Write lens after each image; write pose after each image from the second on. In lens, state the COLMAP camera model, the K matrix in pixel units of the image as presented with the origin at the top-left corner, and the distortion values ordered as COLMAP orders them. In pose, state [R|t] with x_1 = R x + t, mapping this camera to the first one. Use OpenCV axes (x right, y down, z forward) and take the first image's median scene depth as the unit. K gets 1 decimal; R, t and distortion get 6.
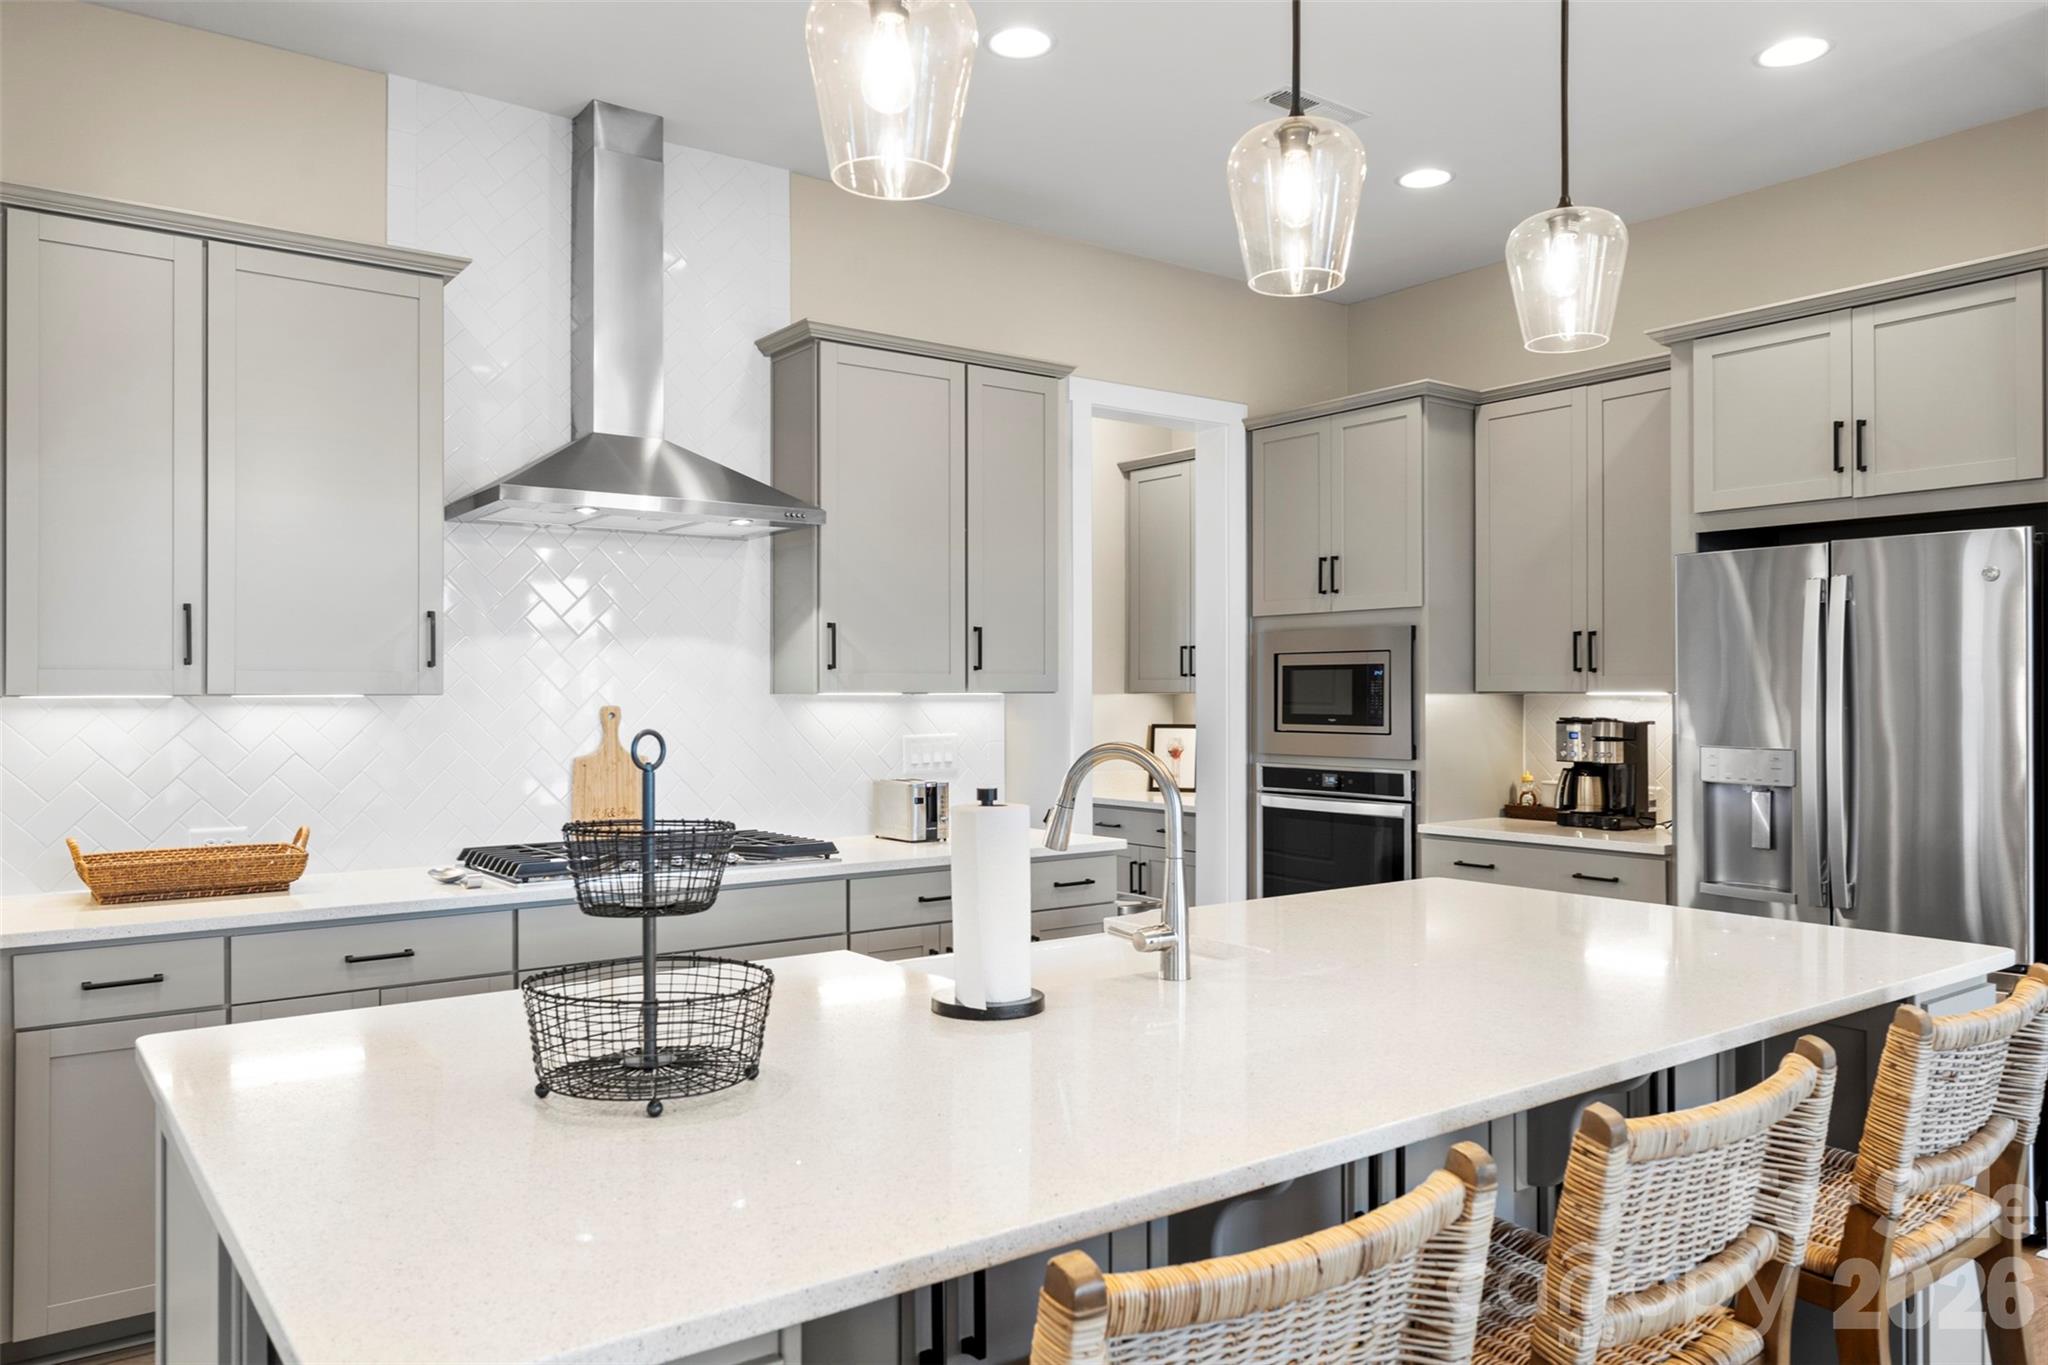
lens RADIAL K [[1425.7, 0, 1024.0], [0, 1425.7, 682.5], [0, 0, 1]] dist [0.008774, -0.004820]
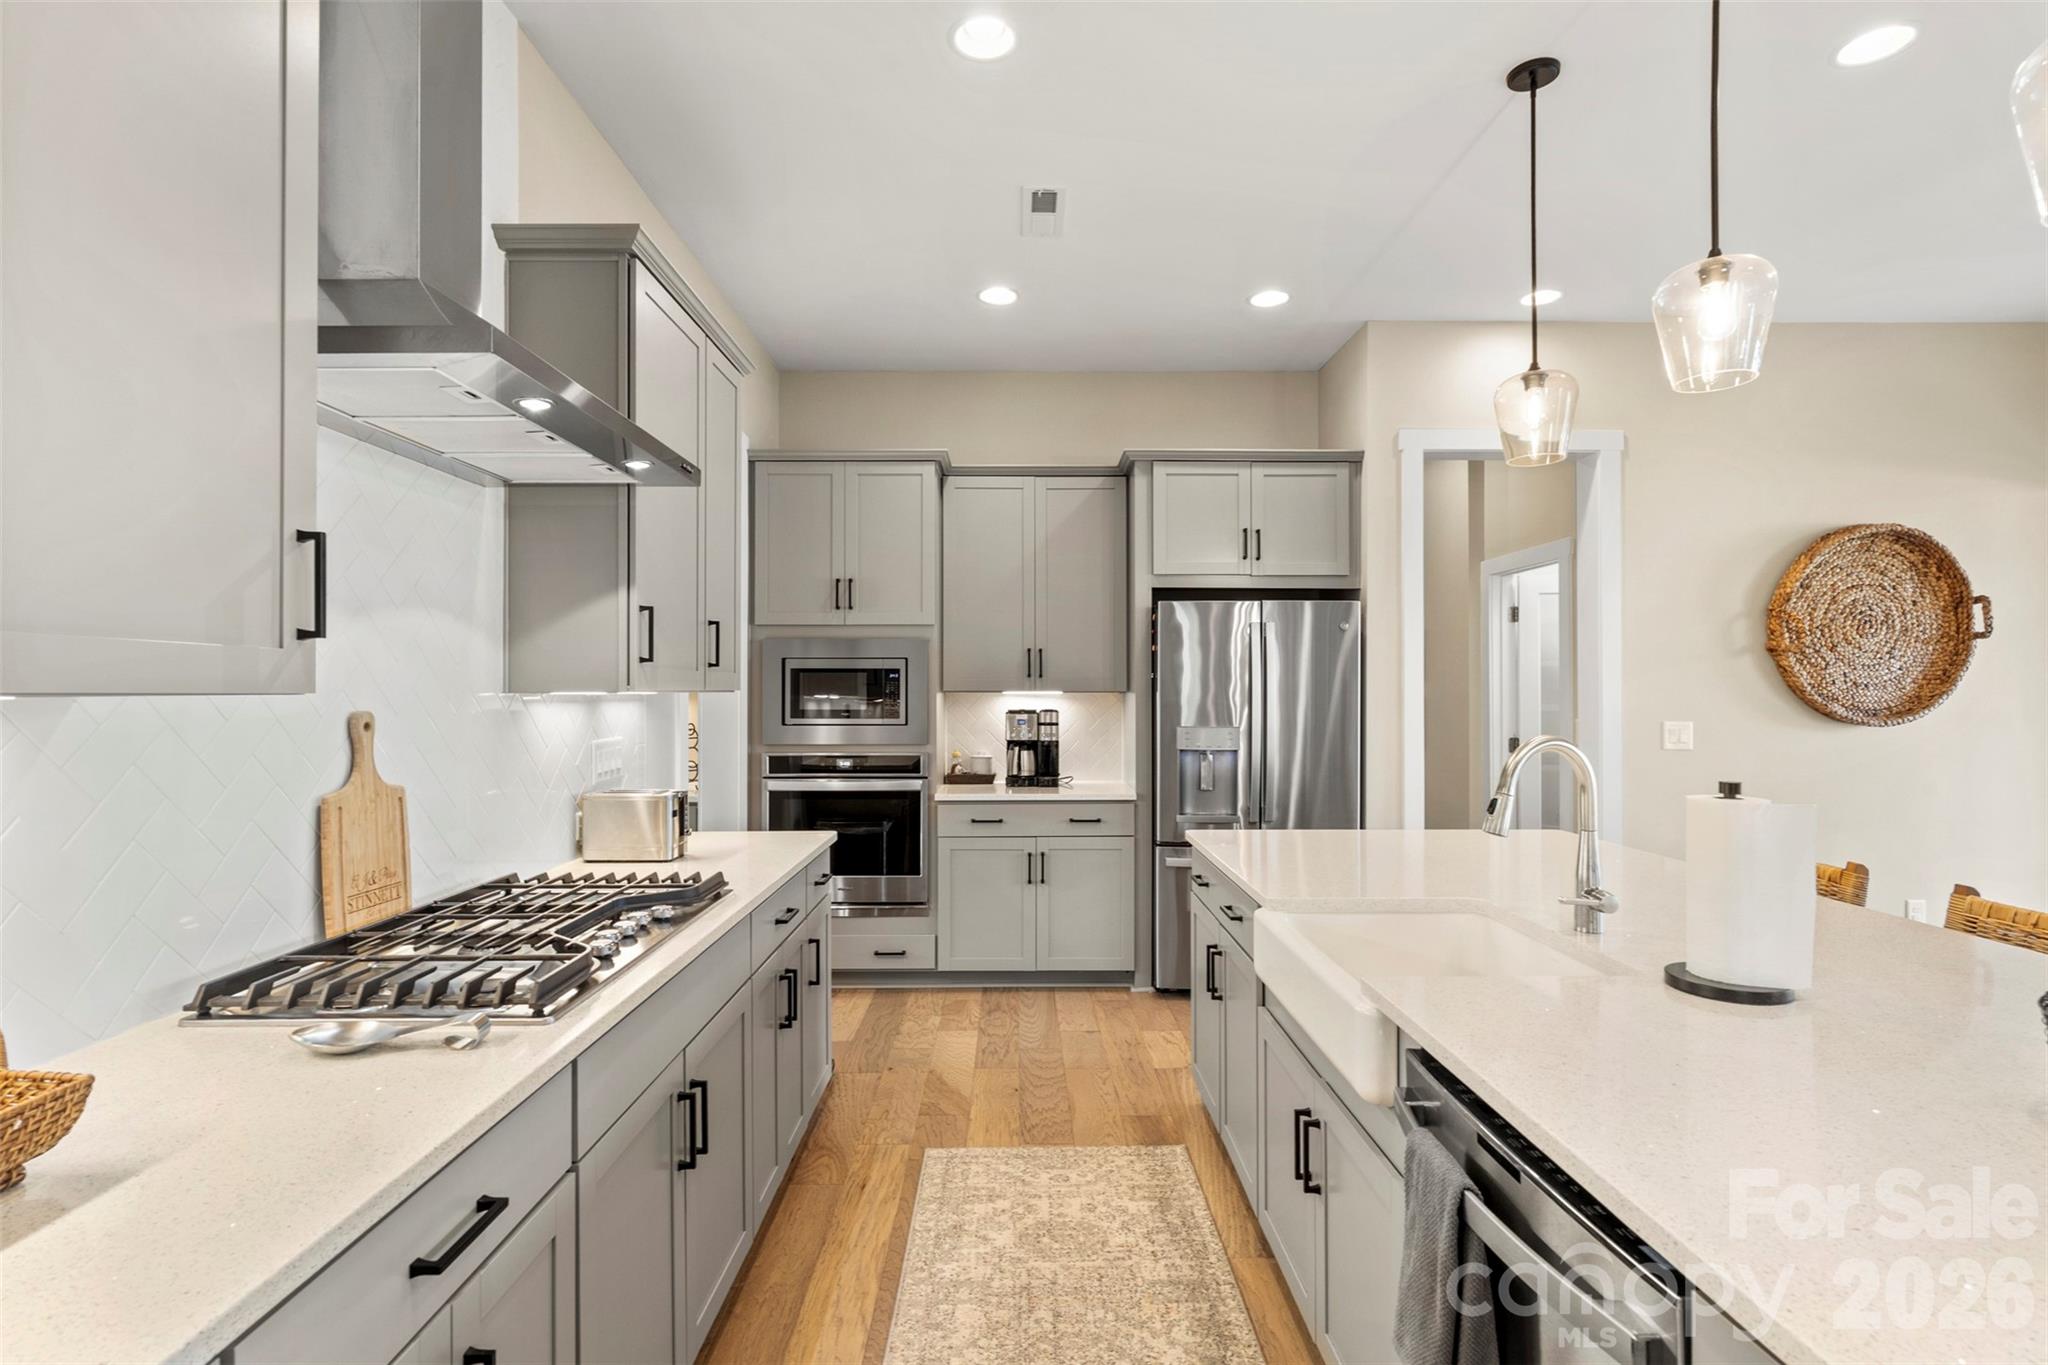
lens RADIAL K [[973.2, 0, 1023.6], [0, 973.2, 685.8], [0, 0, 1]] dist [0.000093, 0.000048]
pose [[0.599532, 0.005611, 0.800331, -0.365087], [-0.006434, 0.999977, -0.002191, 0.002982], [-0.800325, -0.003836, 0.599554, 0.396727]]
